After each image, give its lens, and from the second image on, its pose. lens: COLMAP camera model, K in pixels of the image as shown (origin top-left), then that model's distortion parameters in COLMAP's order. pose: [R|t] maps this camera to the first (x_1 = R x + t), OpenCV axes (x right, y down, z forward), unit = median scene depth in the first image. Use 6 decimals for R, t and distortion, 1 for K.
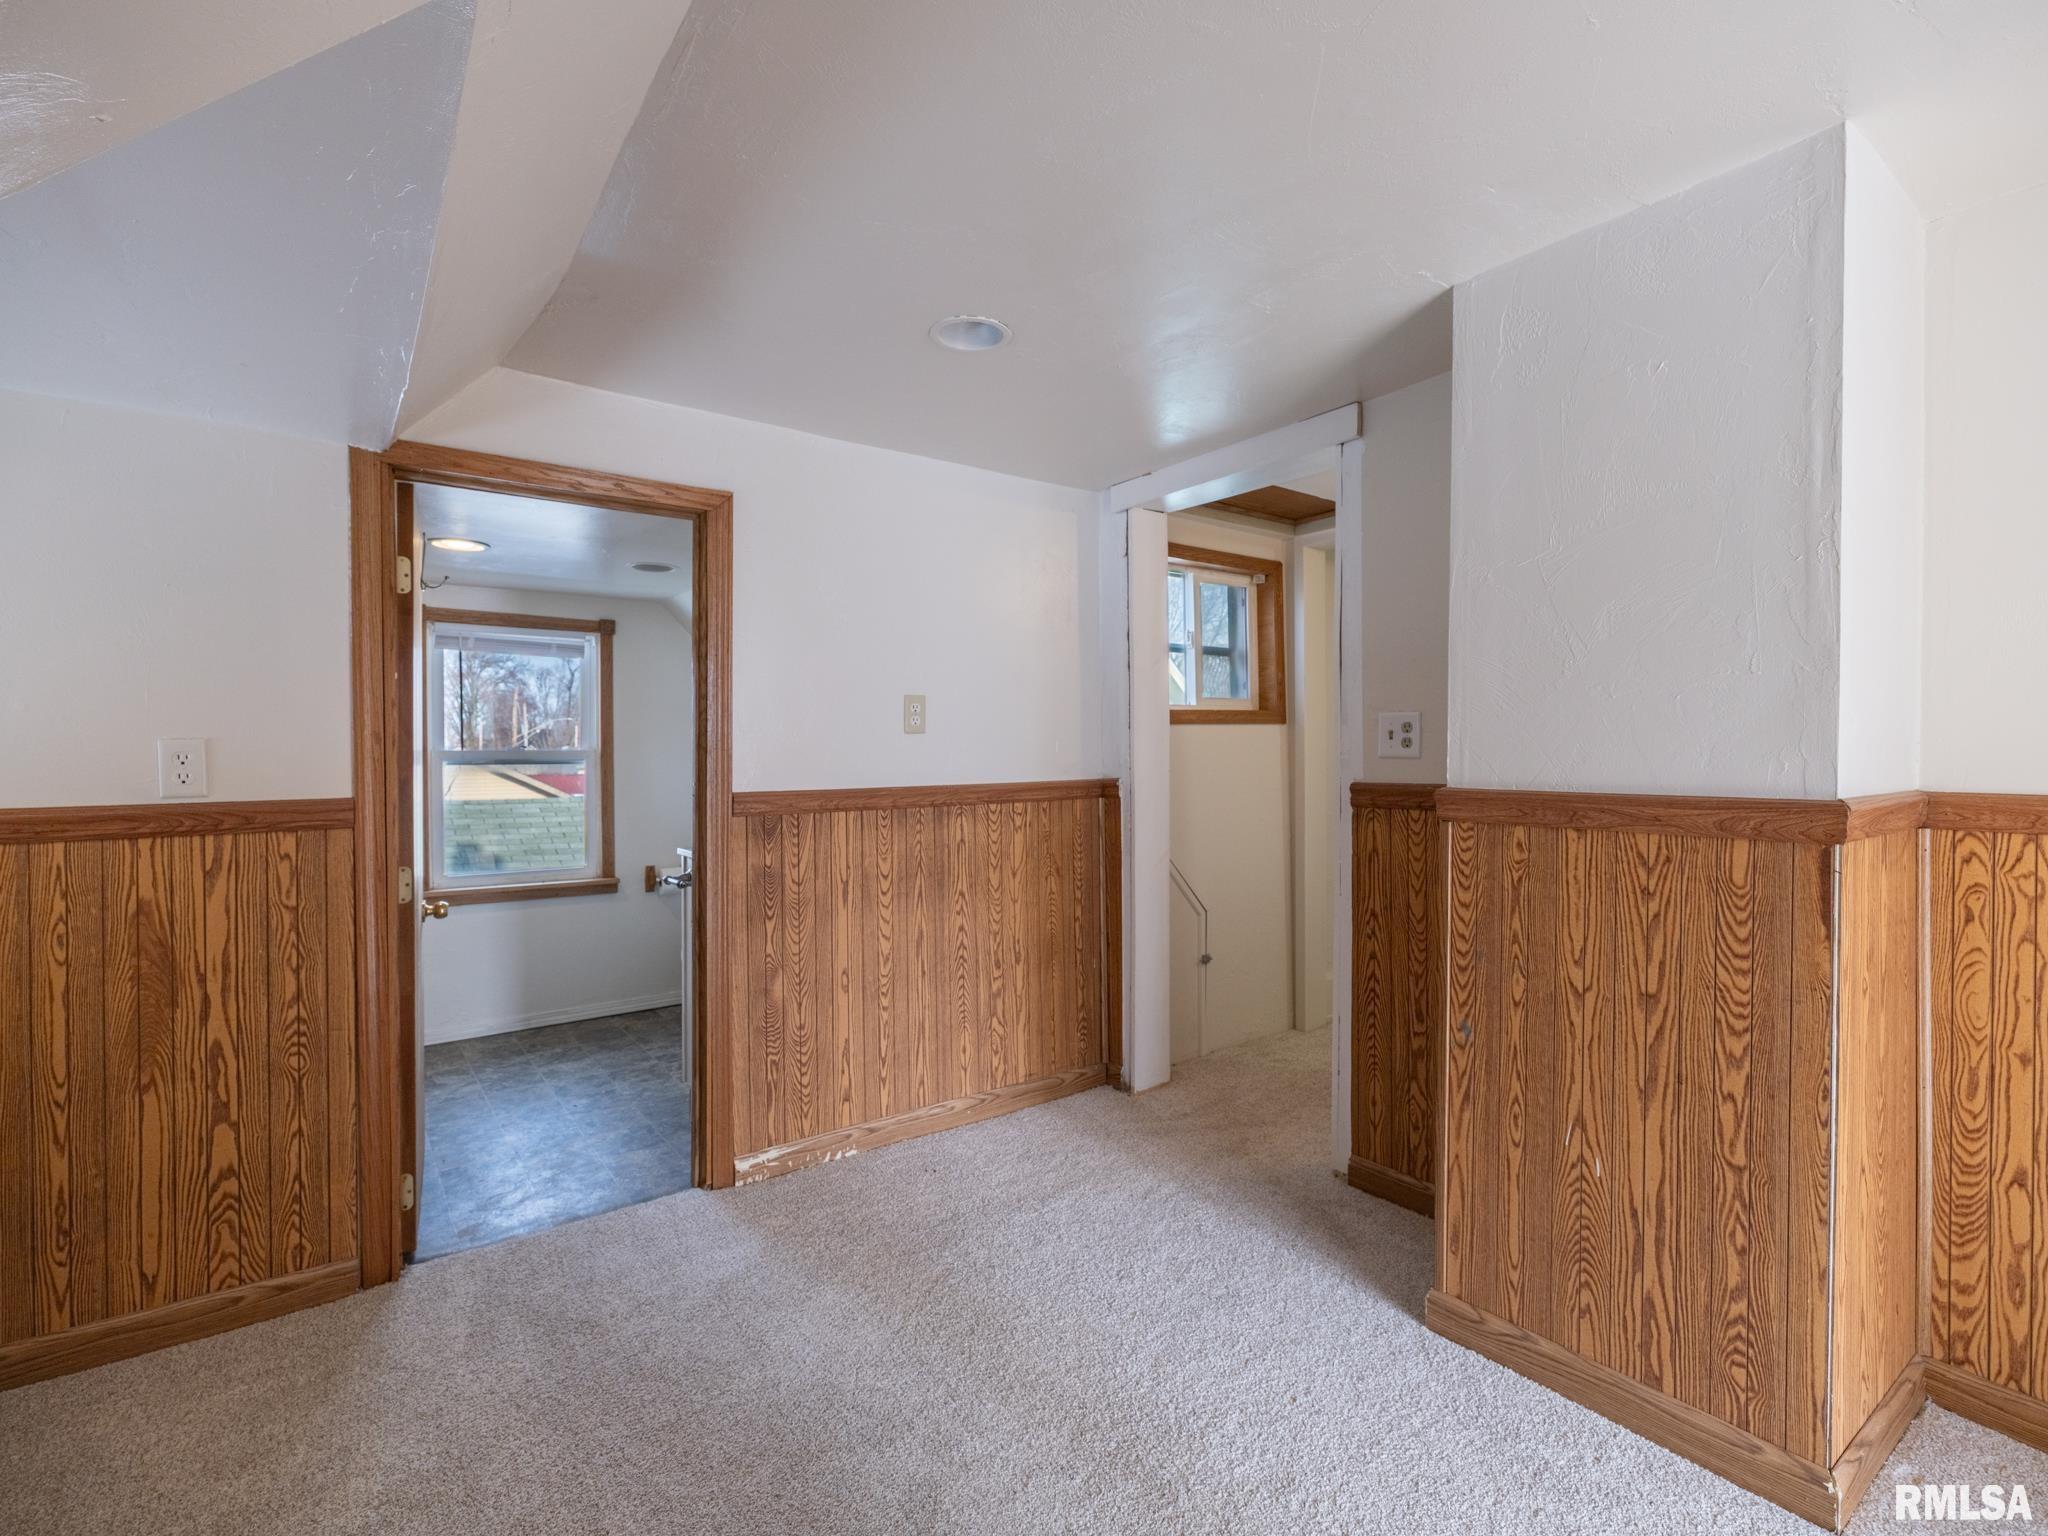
lens RADIAL K [[960.3, 0, 1012.0], [0, 960.3, 762.2], [0, 0, 1]] dist [-0.000814, 0.000870]
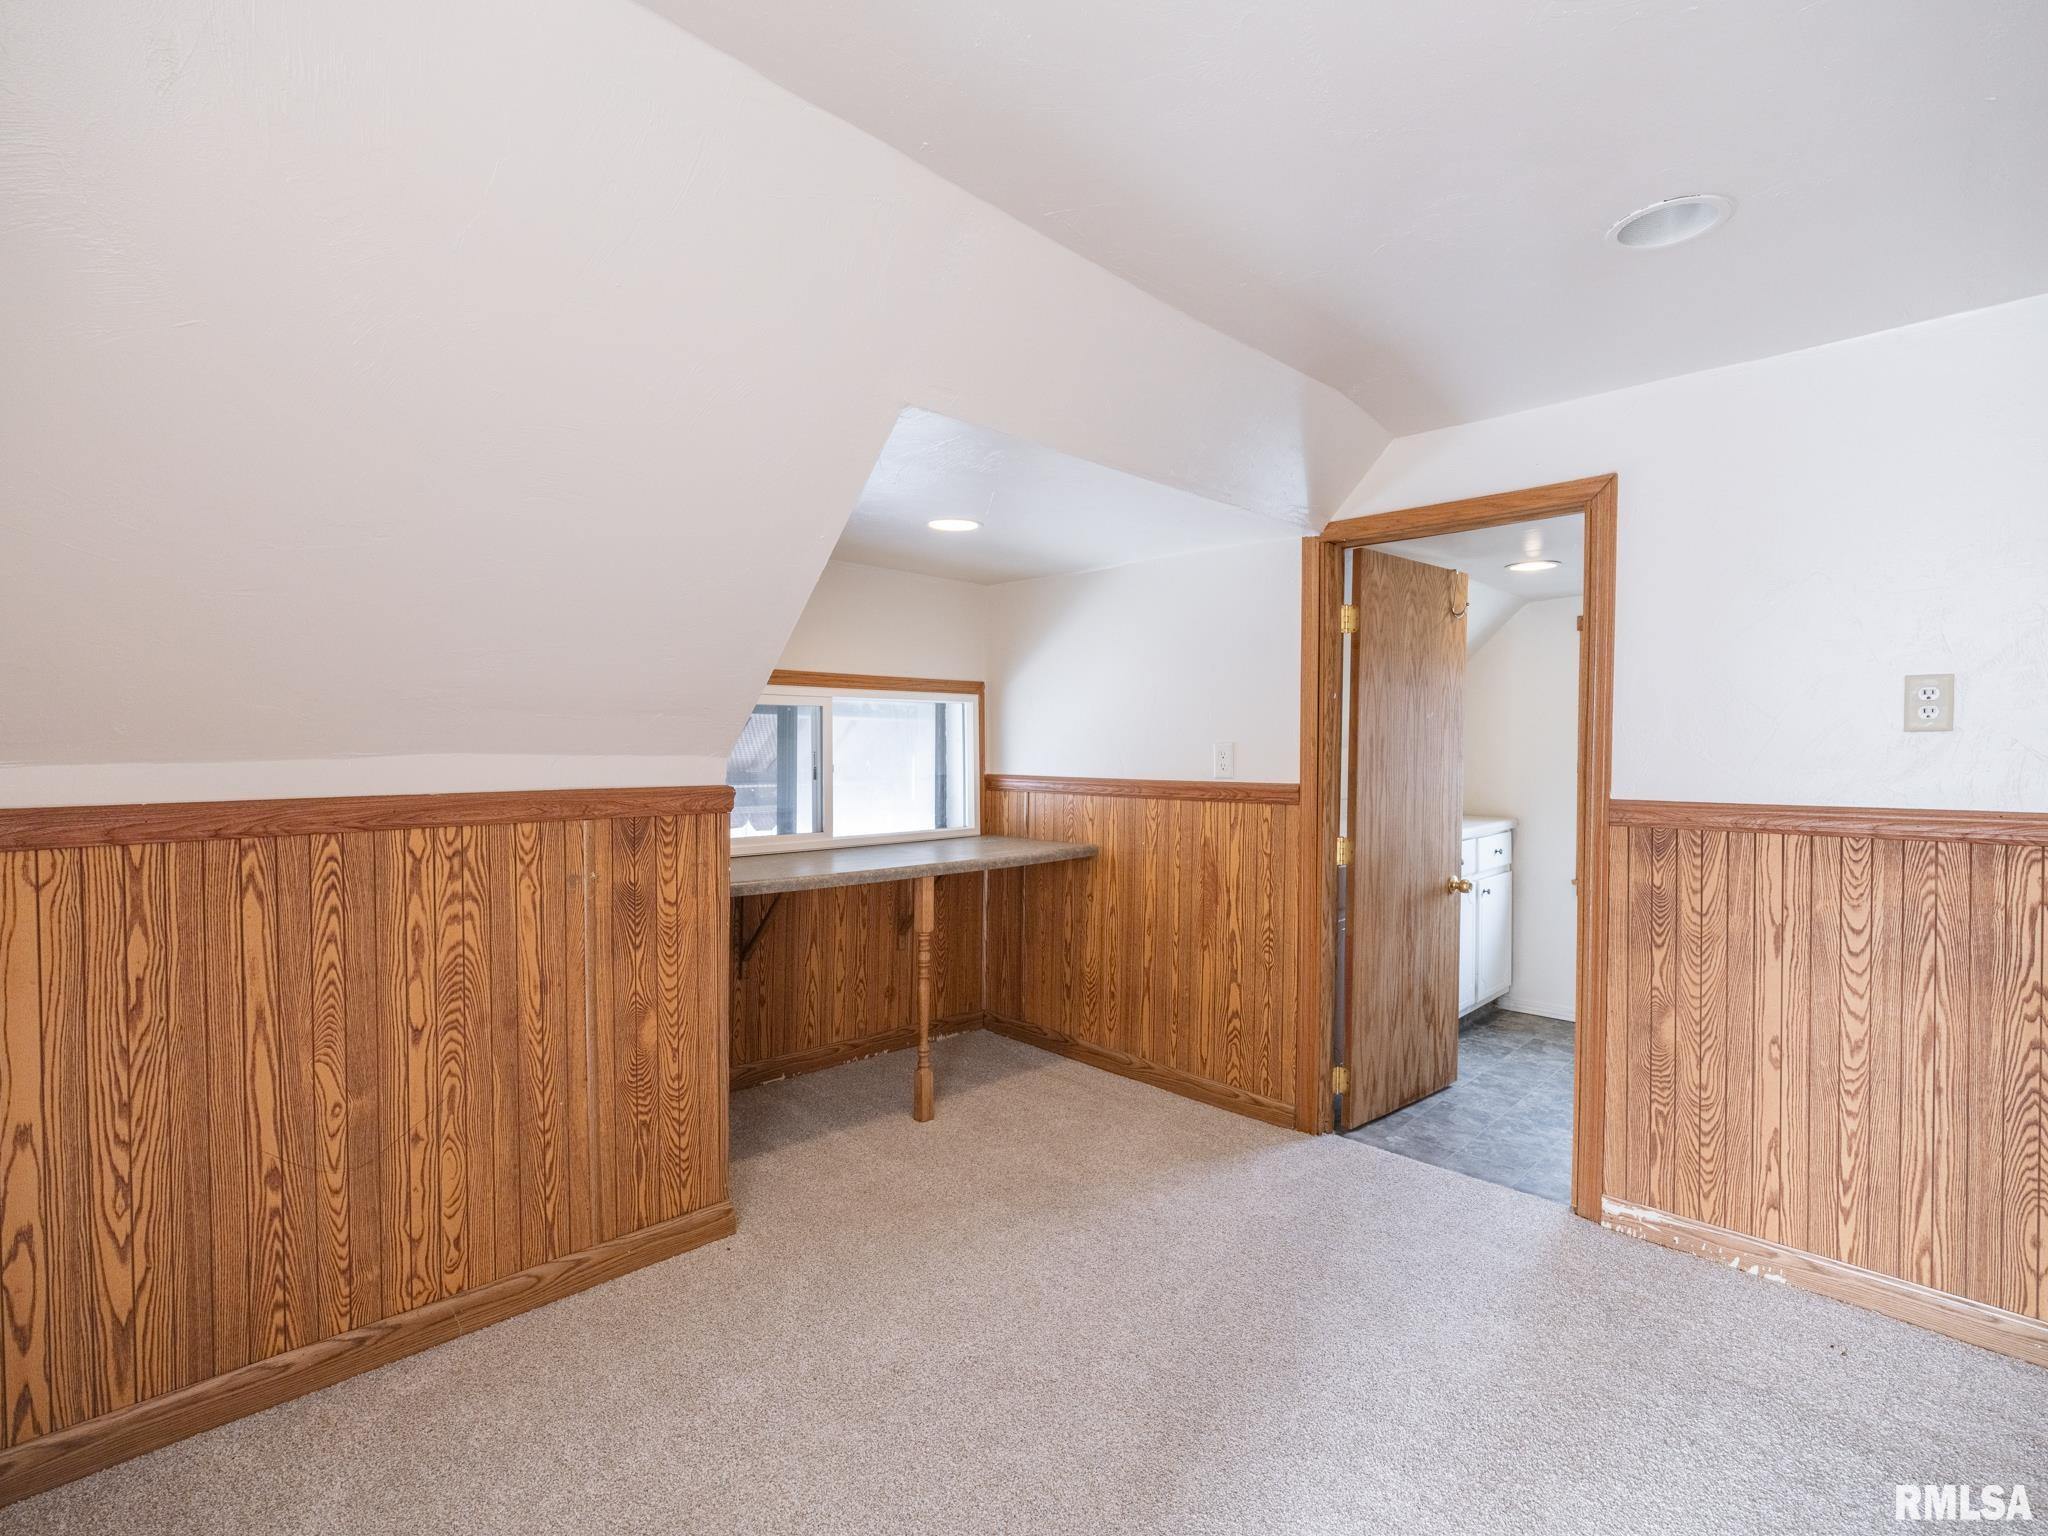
lens RADIAL K [[960.3, 0, 1011.7], [0, 960.3, 757.6], [0, 0, 1]] dist [-0.000814, 0.000870]
pose [[0.149748, 0.014901, -0.988612, 0.523661], [-0.017340, 0.999772, 0.012443, -0.009591], [0.988572, 0.015280, 0.149972, 0.288000]]
